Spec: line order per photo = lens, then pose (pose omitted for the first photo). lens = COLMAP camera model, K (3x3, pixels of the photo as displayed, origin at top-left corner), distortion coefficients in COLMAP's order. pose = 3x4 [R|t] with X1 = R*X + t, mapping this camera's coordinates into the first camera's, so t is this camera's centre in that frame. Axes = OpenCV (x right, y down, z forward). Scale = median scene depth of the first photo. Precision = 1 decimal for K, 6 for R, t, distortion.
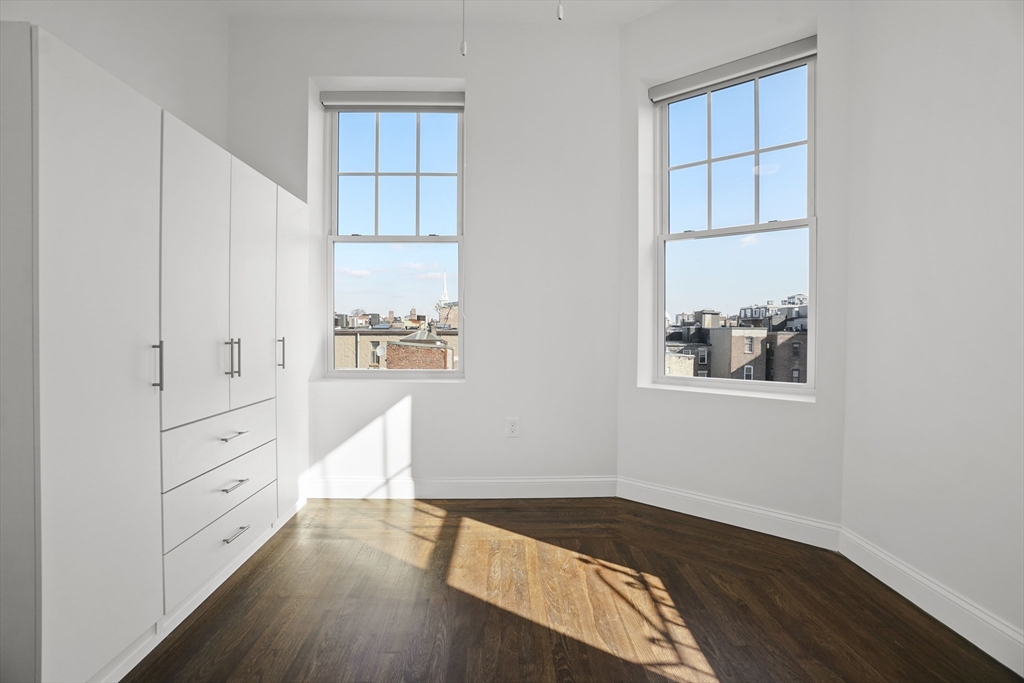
lens RADIAL K [[453.0, 0, 501.5], [0, 453.0, 340.4], [0, 0, 1]] dist [-0.064127, 0.023832]
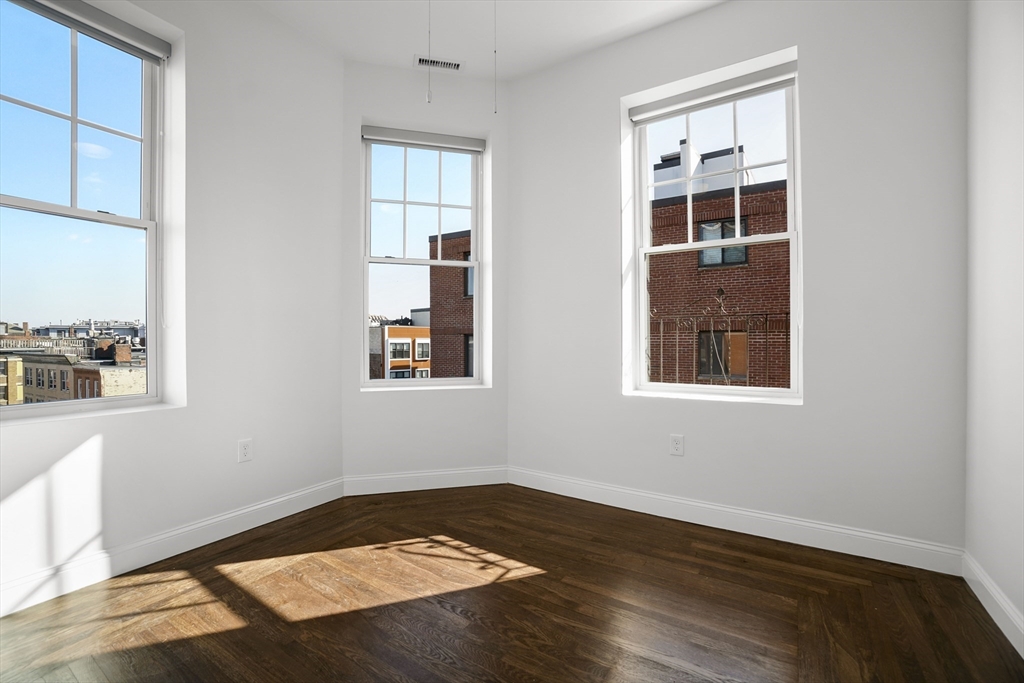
lens RADIAL K [[453.0, 0, 501.5], [0, 453.0, 340.4], [0, 0, 1]] dist [-0.064127, 0.023832]
pose [[0.565523, -0.012001, 0.824645, -0.508486], [0.023081, 0.999733, -0.001280, -0.015594], [-0.824409, 0.019758, 0.565649, 0.101165]]
